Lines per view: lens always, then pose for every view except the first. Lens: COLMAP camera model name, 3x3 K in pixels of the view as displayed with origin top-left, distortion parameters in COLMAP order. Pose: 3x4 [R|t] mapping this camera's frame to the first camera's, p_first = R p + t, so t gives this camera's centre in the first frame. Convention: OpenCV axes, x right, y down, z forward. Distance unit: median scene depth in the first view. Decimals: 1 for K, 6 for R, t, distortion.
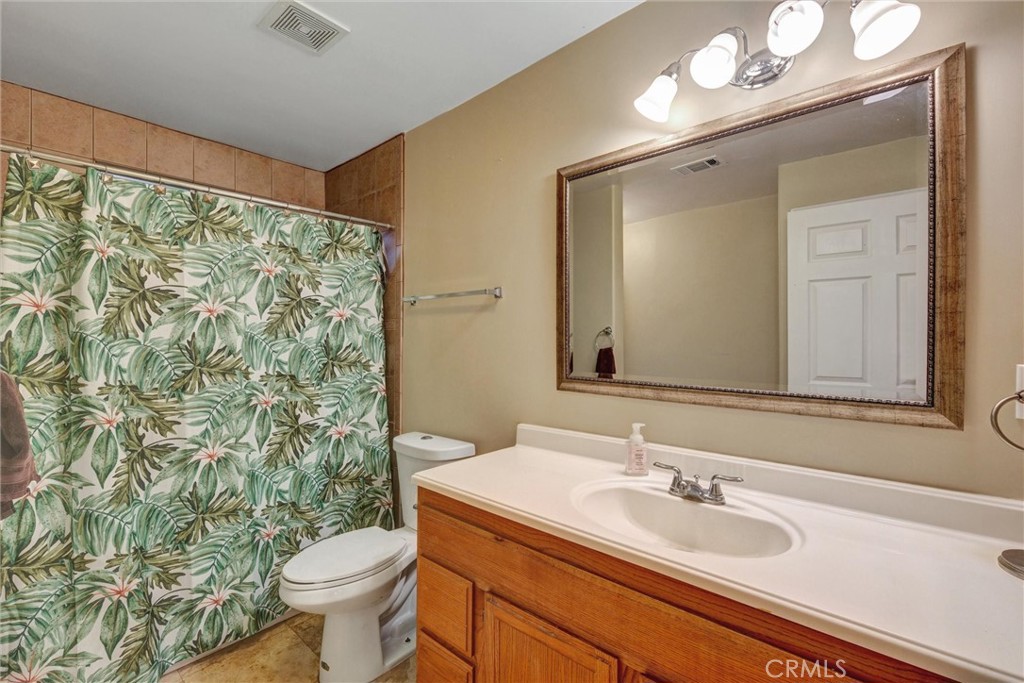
lens RADIAL K [[444.0, 0, 514.5], [0, 444.0, 336.7], [0, 0, 1]] dist [-0.003661, -0.000107]
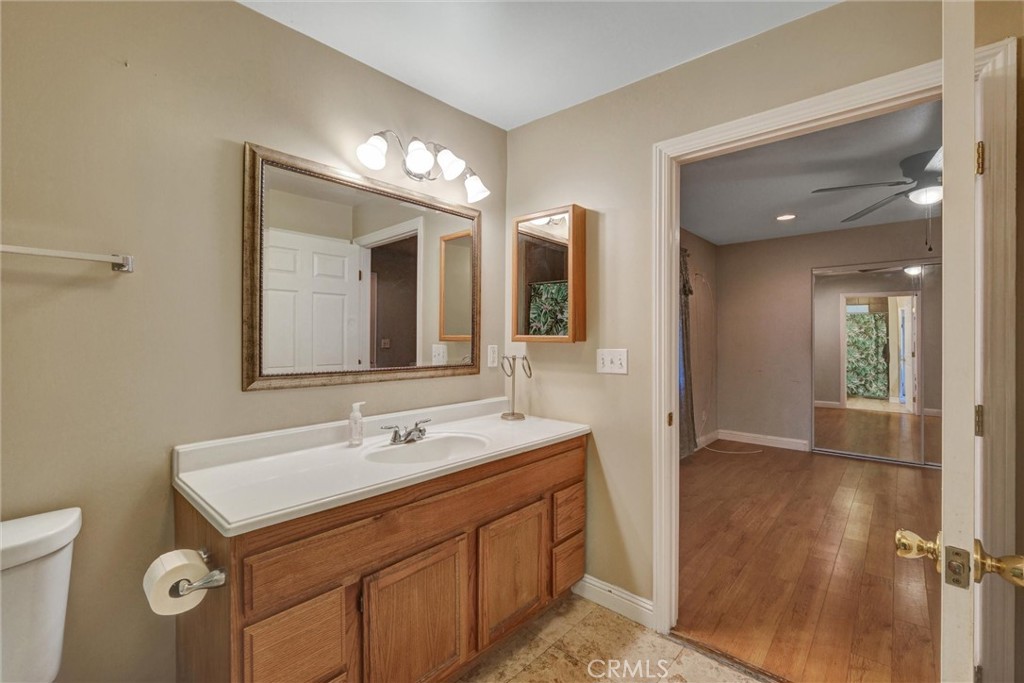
lens RADIAL K [[444.0, 0, 510.7], [0, 444.0, 337.3], [0, 0, 1]] dist [-0.003661, -0.000107]
pose [[0.011004, 0.001471, 0.999938, -0.941599], [0.000441, 0.999999, -0.001476, 0.016022], [-0.999939, 0.000457, 0.011004, 0.562671]]
